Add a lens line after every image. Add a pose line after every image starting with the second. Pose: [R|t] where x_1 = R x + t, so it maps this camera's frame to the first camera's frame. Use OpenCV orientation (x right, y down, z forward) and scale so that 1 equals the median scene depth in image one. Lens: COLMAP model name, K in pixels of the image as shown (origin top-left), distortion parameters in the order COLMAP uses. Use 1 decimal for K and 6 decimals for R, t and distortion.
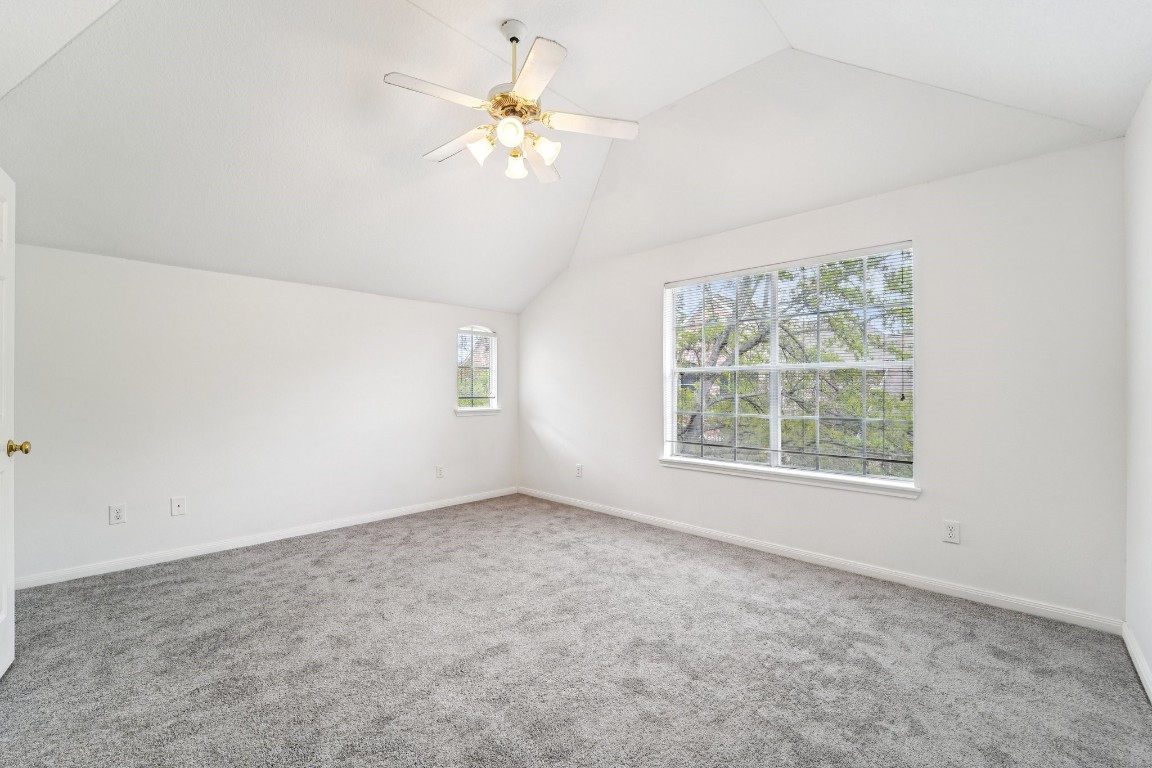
lens RADIAL K [[473.2, 0, 575.3], [0, 473.2, 385.1], [0, 0, 1]] dist [-0.019381, -0.000487]
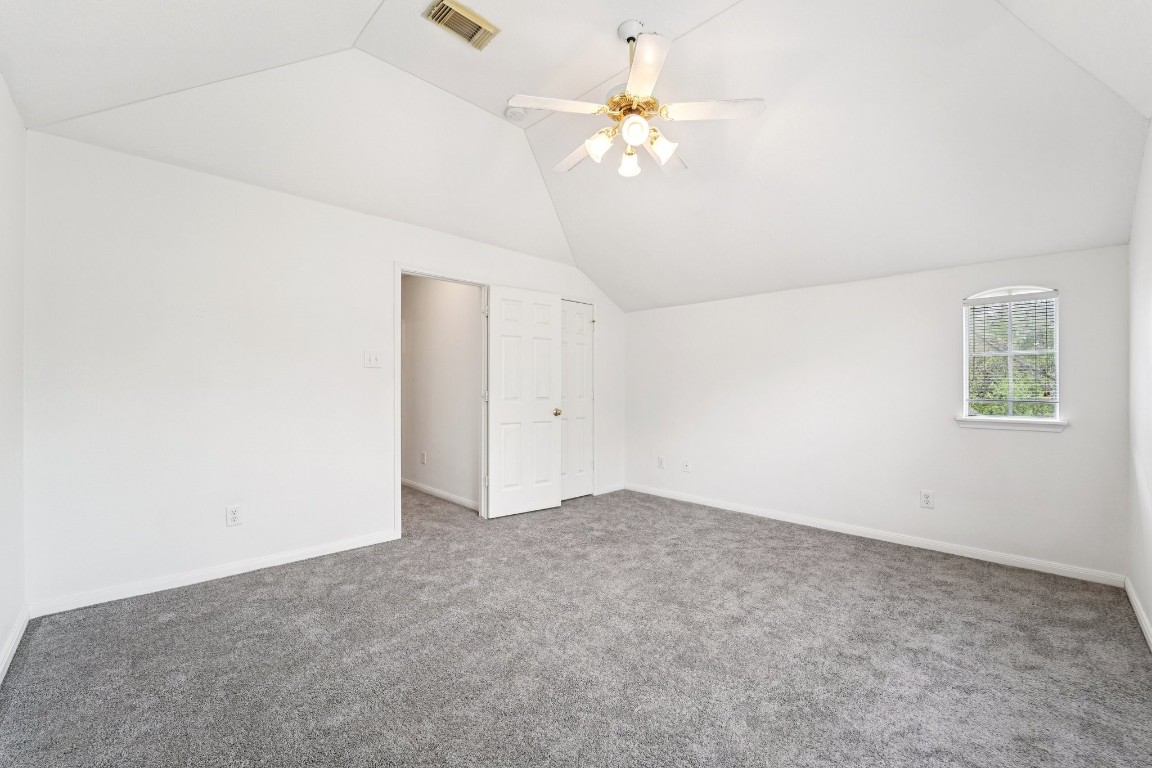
lens RADIAL K [[473.2, 0, 575.1], [0, 473.2, 385.8], [0, 0, 1]] dist [-0.019381, -0.000487]
pose [[-0.025916, -0.005274, -0.999650, 0.546842], [0.002086, 0.999984, -0.005329, 0.010678], [0.999662, -0.002223, -0.025904, 0.568689]]
